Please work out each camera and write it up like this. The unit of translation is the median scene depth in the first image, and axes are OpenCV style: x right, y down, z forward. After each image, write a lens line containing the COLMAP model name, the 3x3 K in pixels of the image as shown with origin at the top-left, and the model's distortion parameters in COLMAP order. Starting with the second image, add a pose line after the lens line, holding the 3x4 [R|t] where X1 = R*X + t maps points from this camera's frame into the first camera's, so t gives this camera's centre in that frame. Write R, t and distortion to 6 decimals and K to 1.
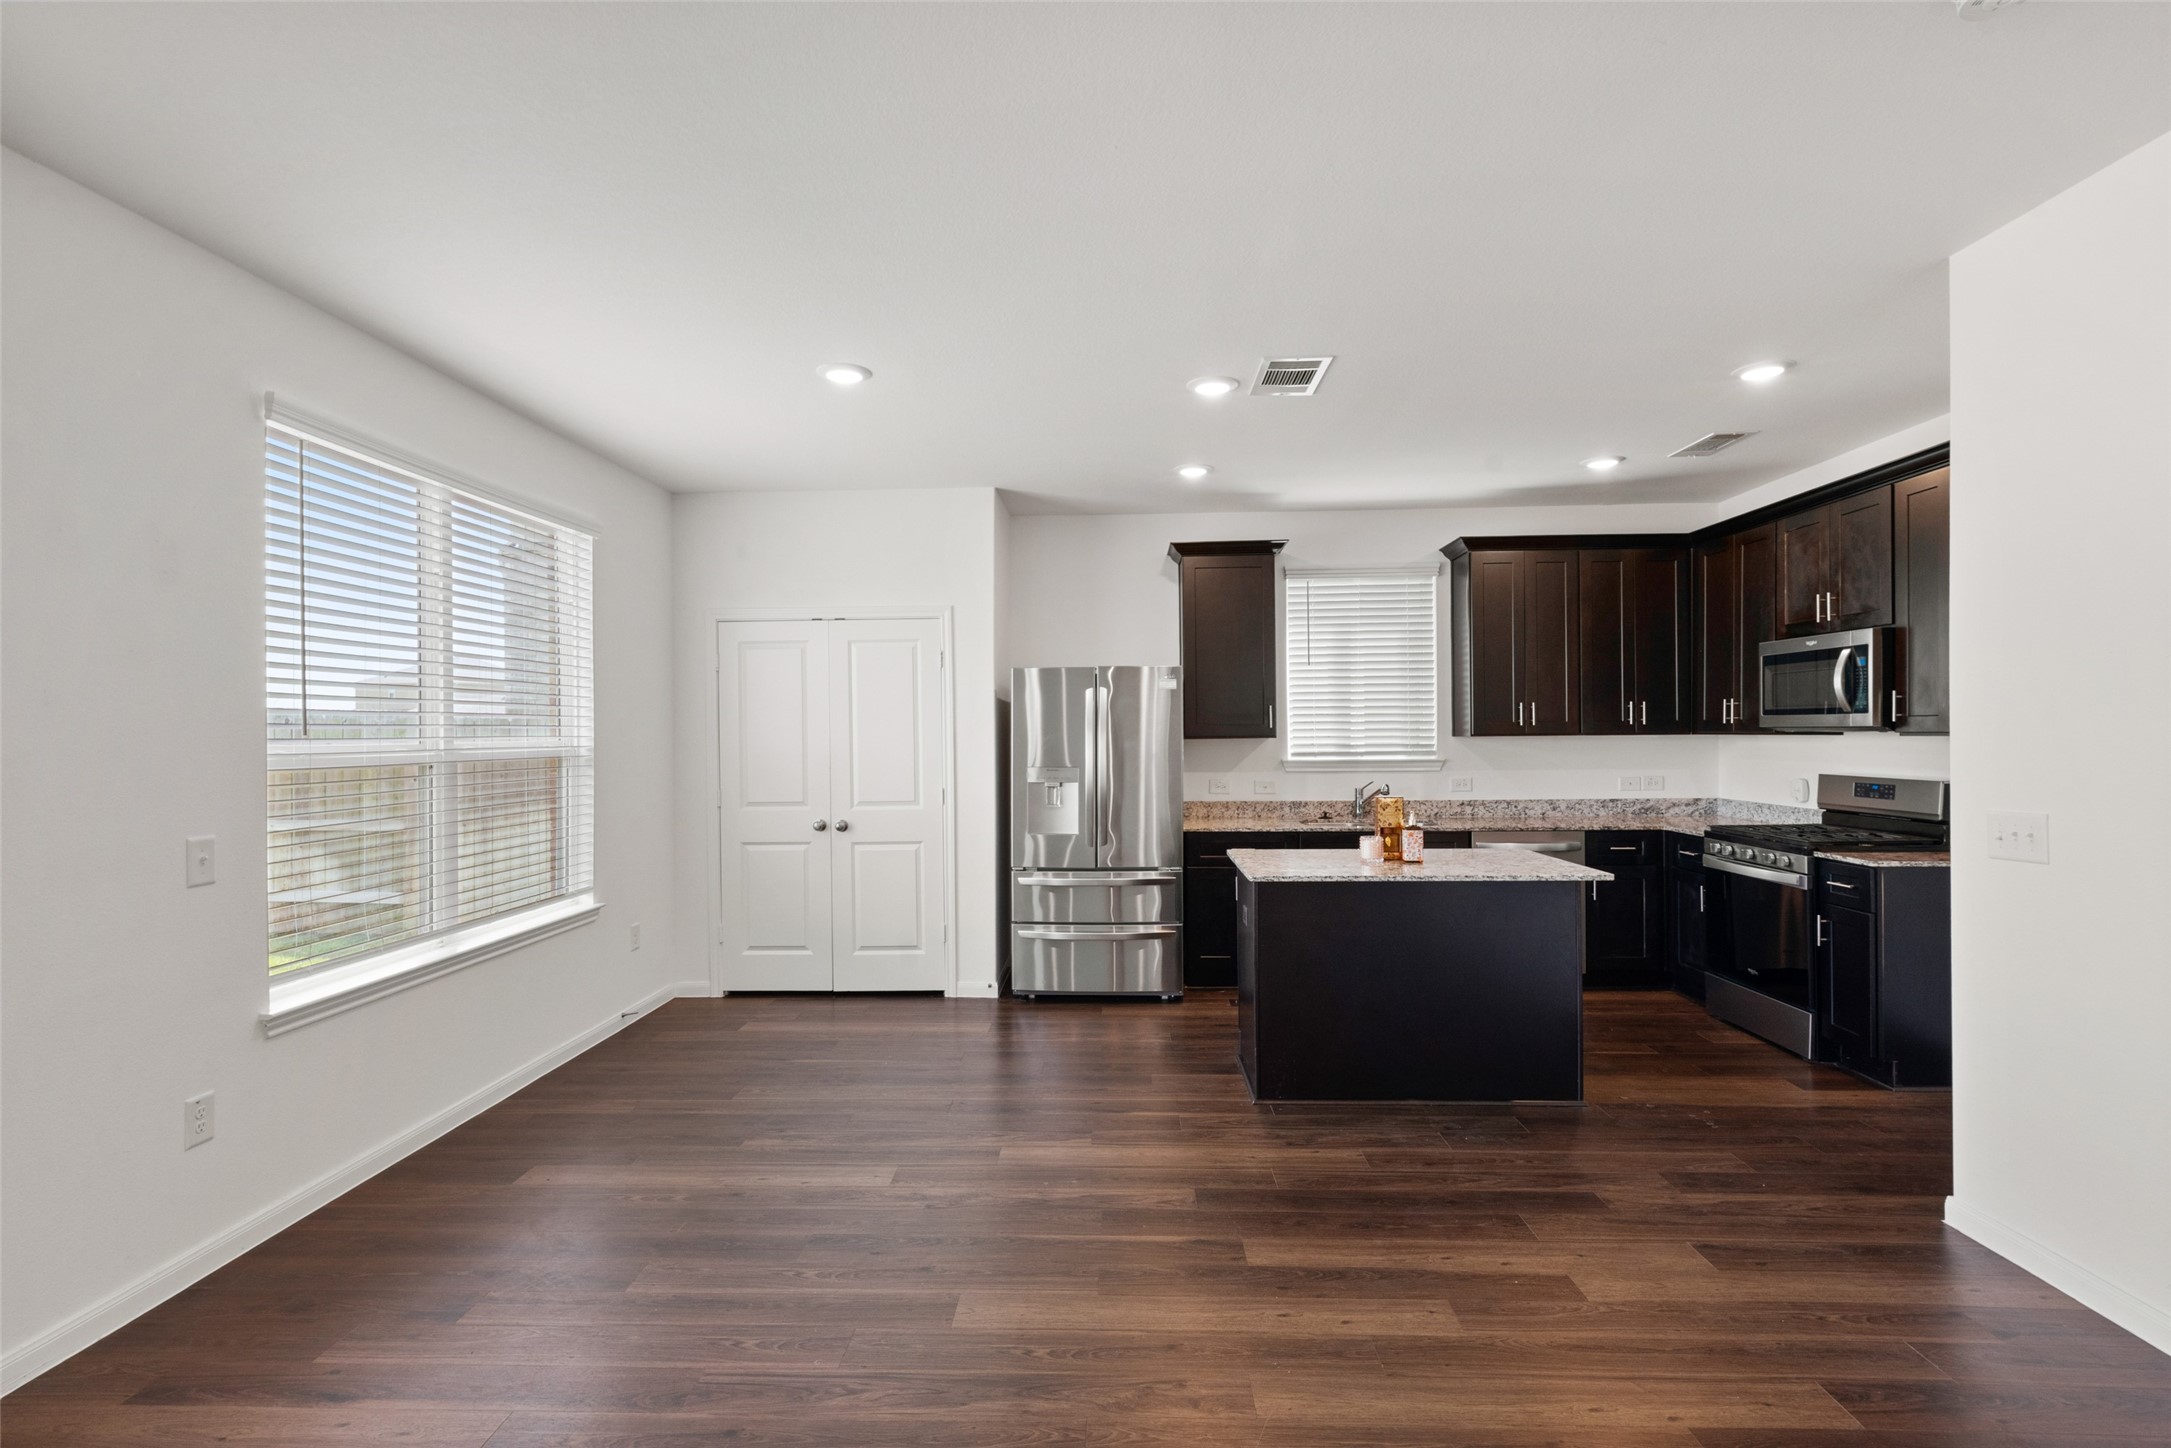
lens RADIAL K [[1022.1, 0, 1078.8], [0, 1022.1, 734.4], [0, 0, 1]] dist [0.000302, -0.000411]
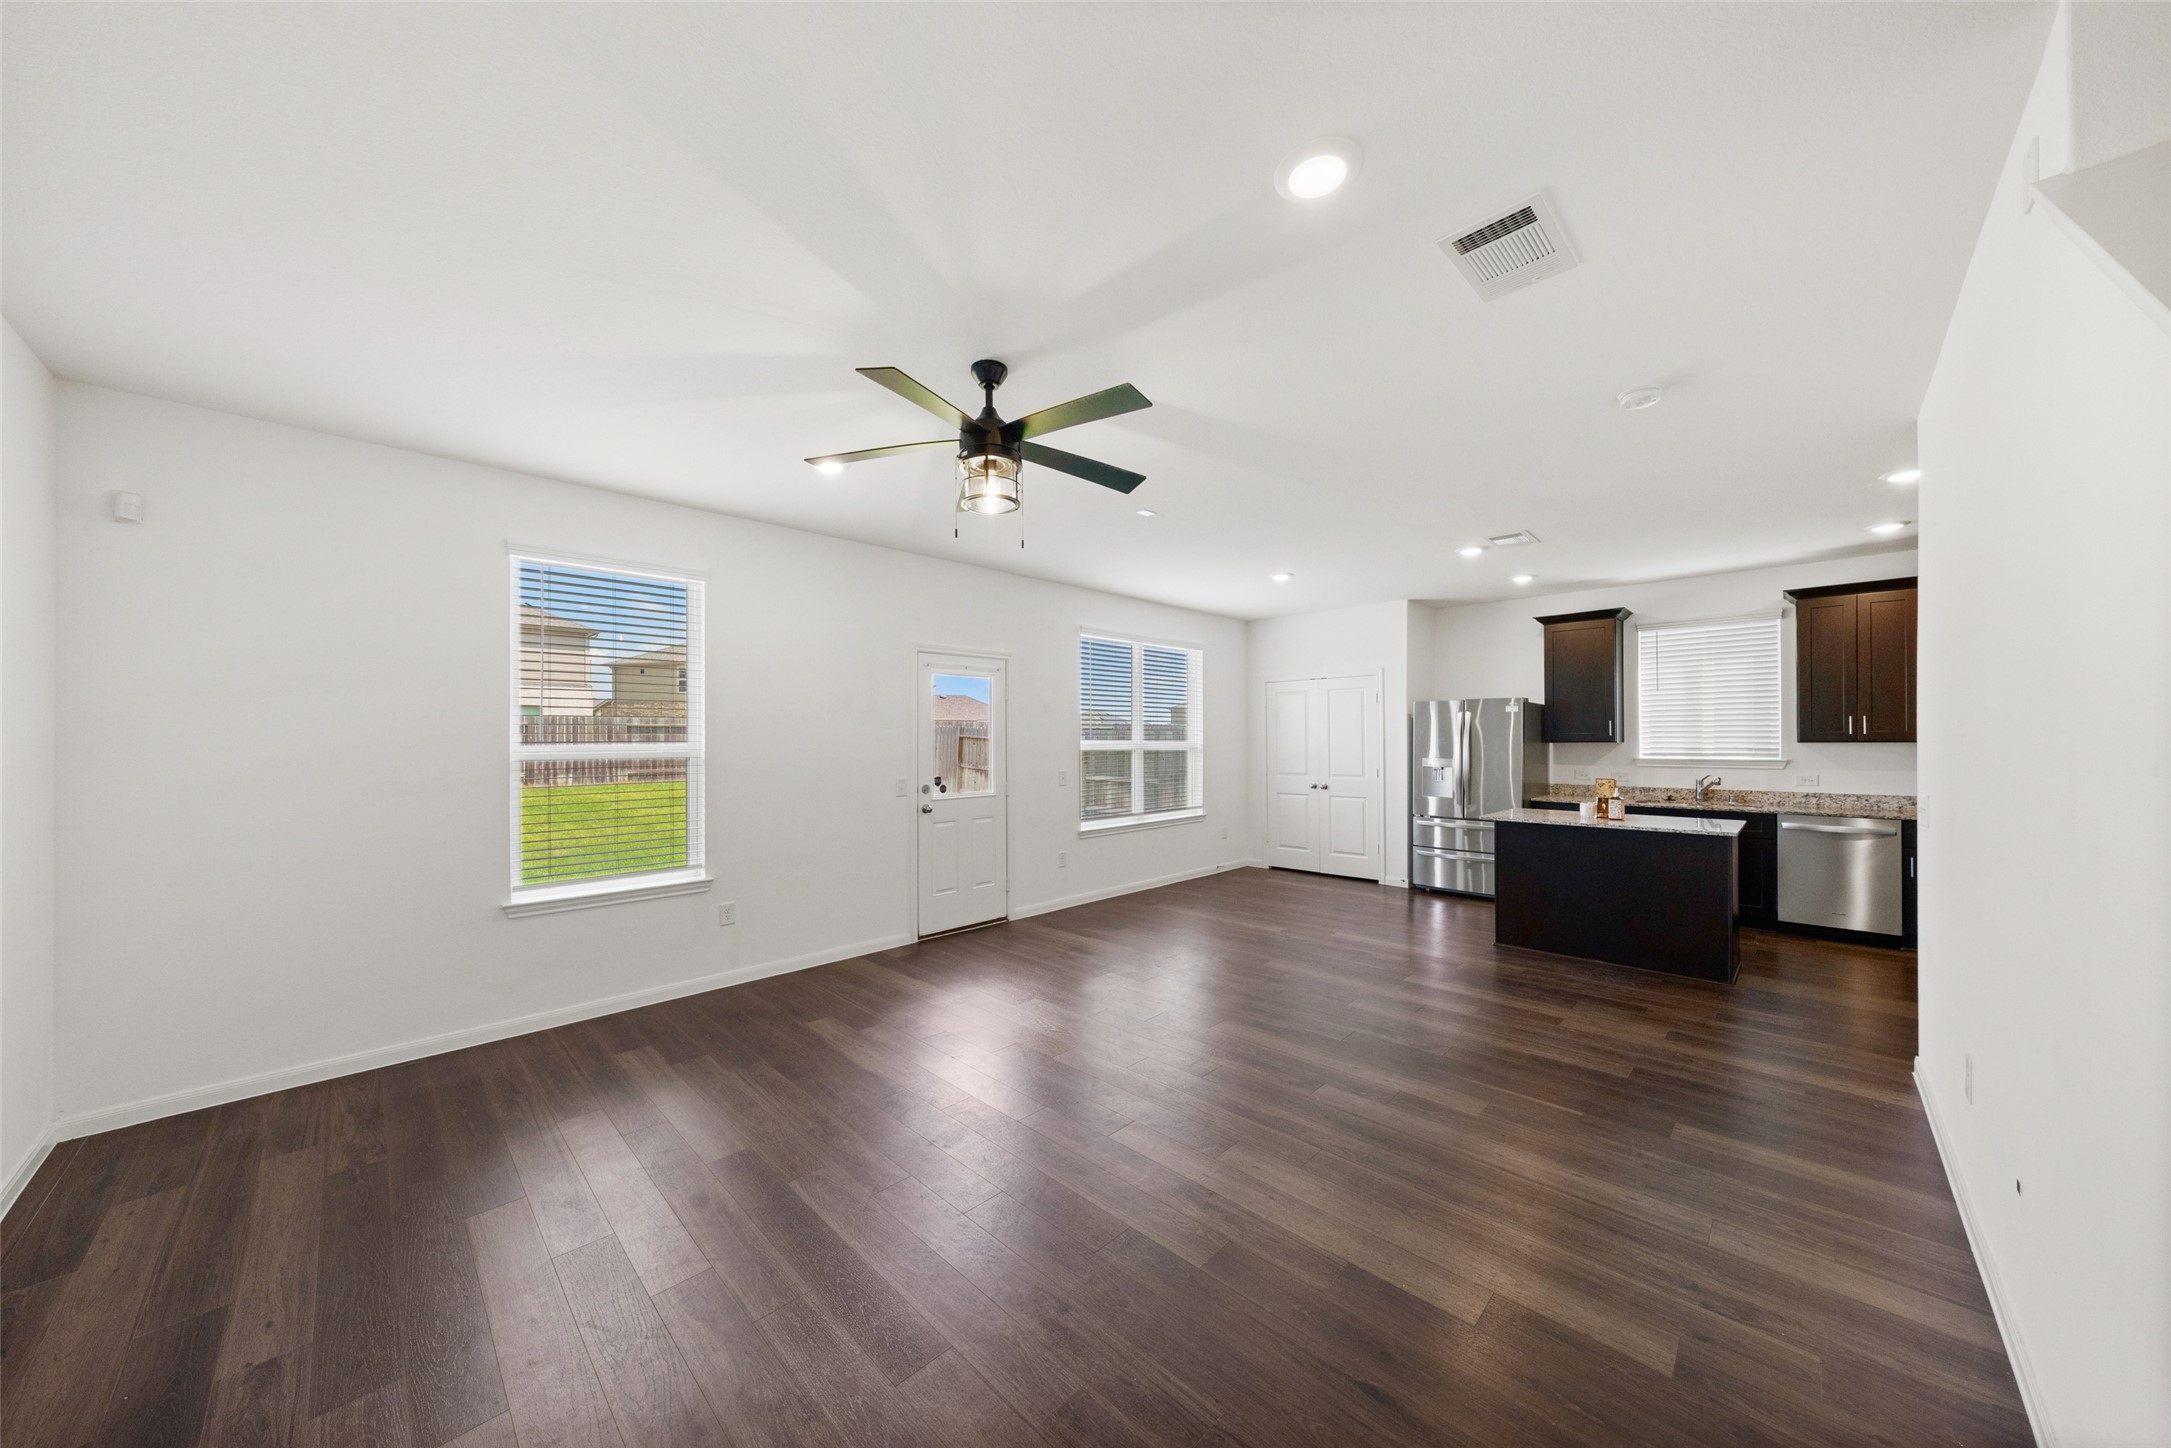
lens RADIAL K [[732.8, 0, 1086.5], [0, 732.8, 733.9], [0, 0, 1]] dist [-0.000347, -0.000296]
pose [[0.742098, 0.000698, -0.670291, 0.367921], [-0.003479, 0.999990, -0.002810, -0.003652], [0.670282, 0.004417, 0.742093, -0.324235]]
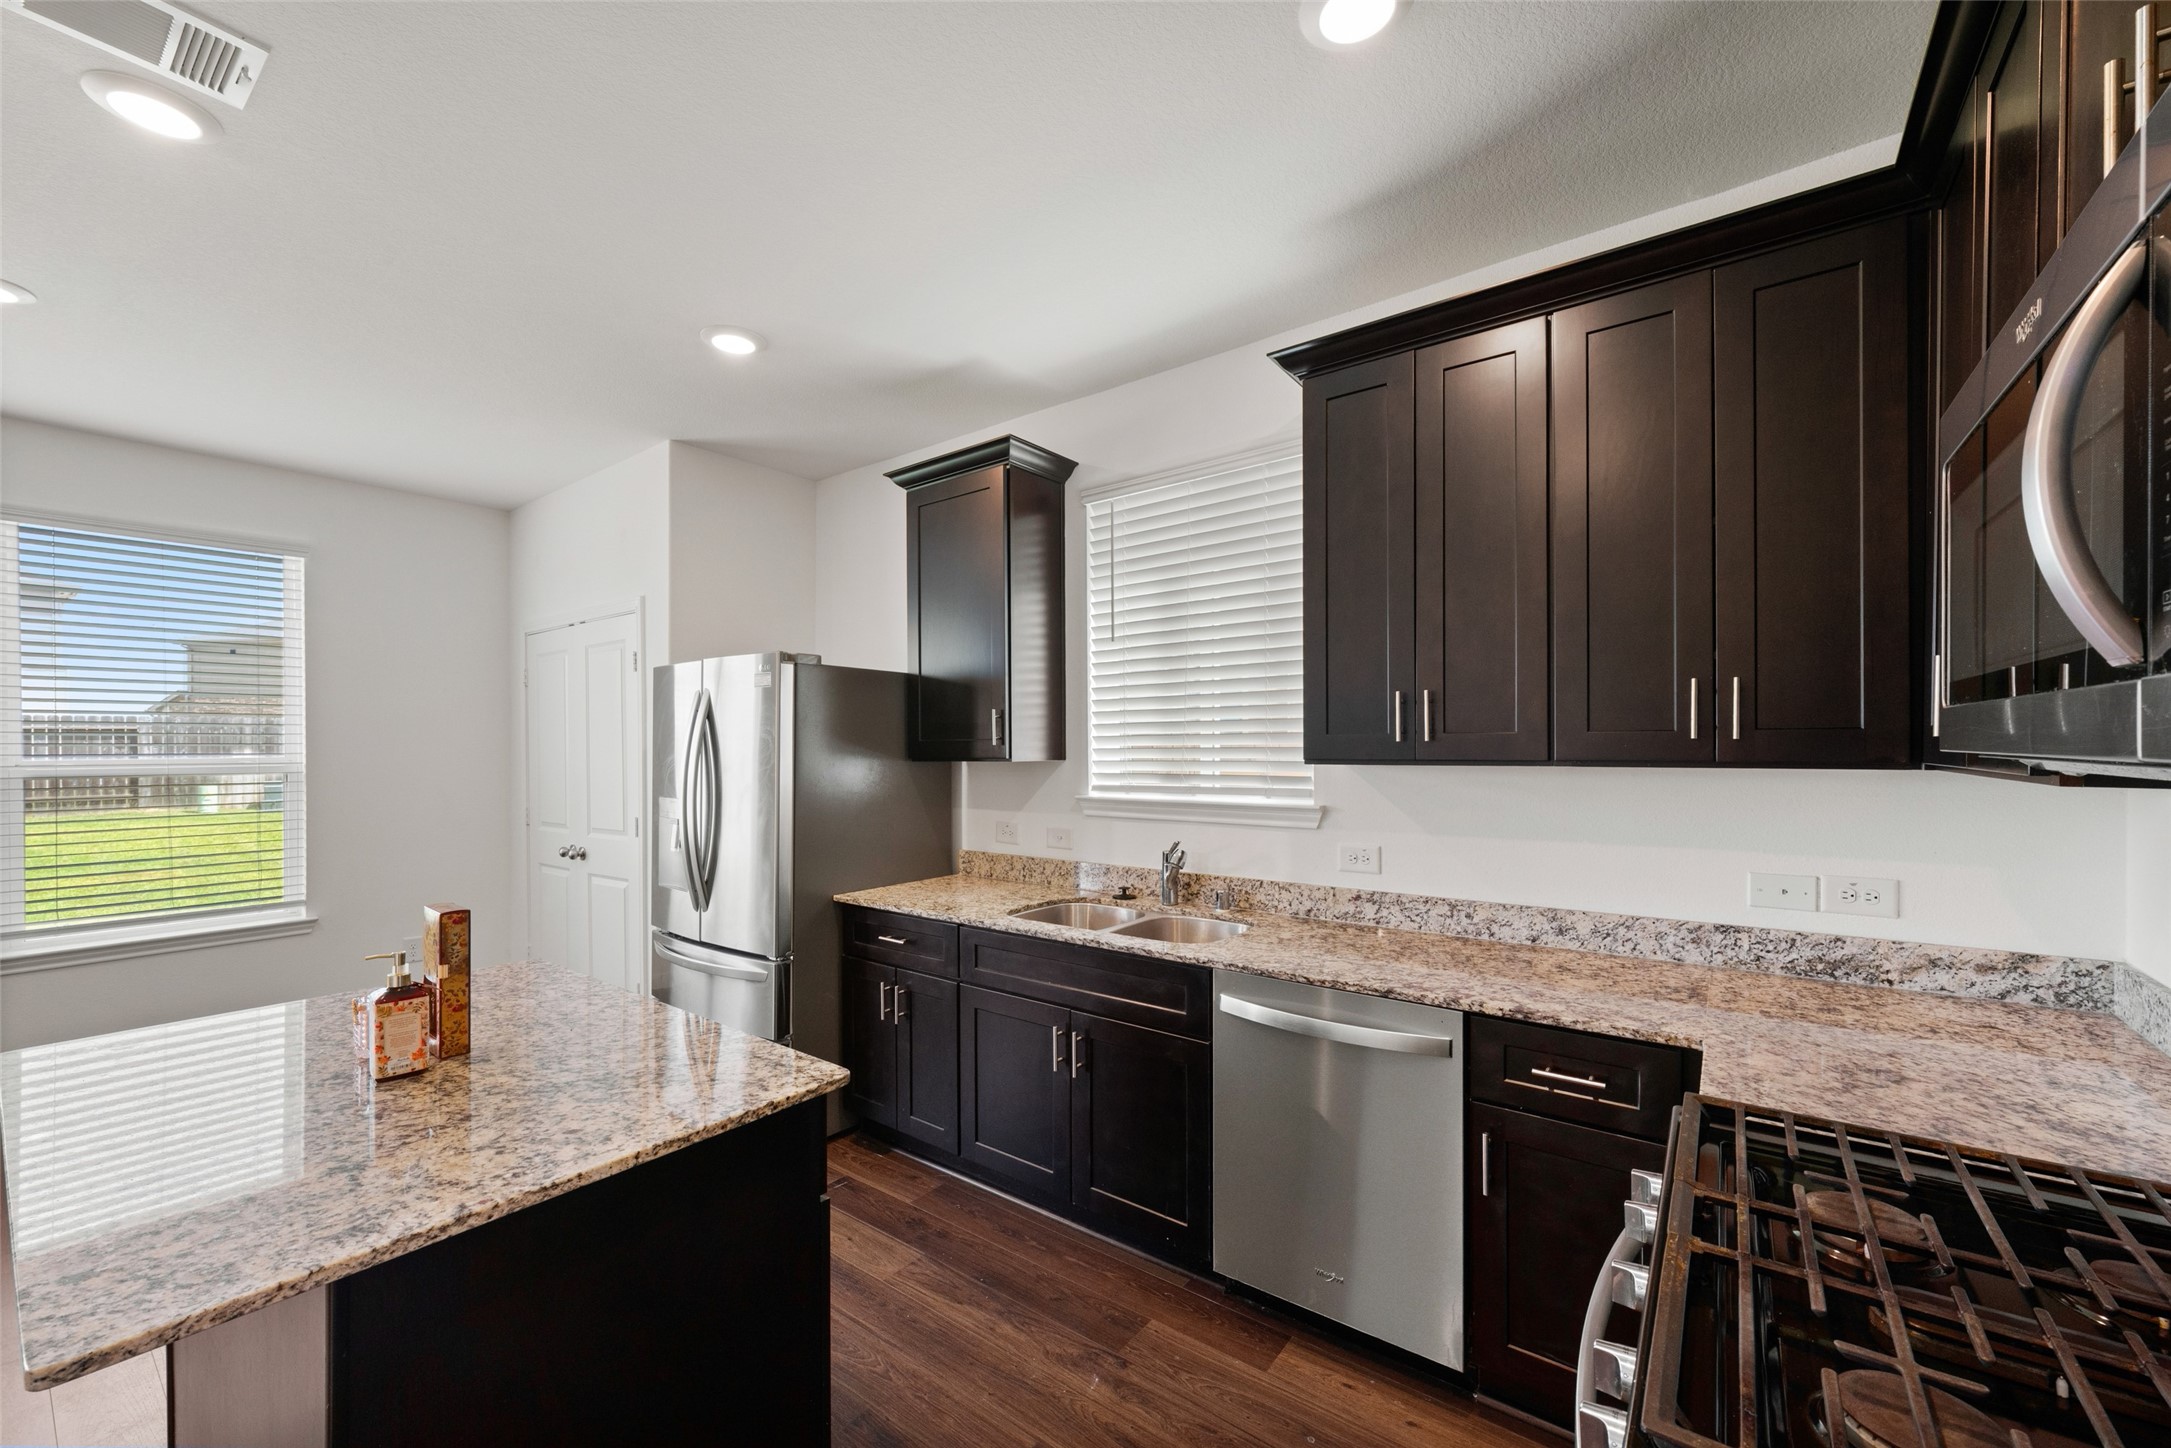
lens RADIAL K [[848.5, 0, 1086.5], [0, 848.5, 754.1], [0, 0, 1]] dist [-0.003026, 0.001515]
pose [[0.820441, 0.009070, -0.571659, 0.578355], [-0.002558, 0.999922, 0.012195, -0.008037], [0.571725, -0.008543, 0.820401, 0.668634]]
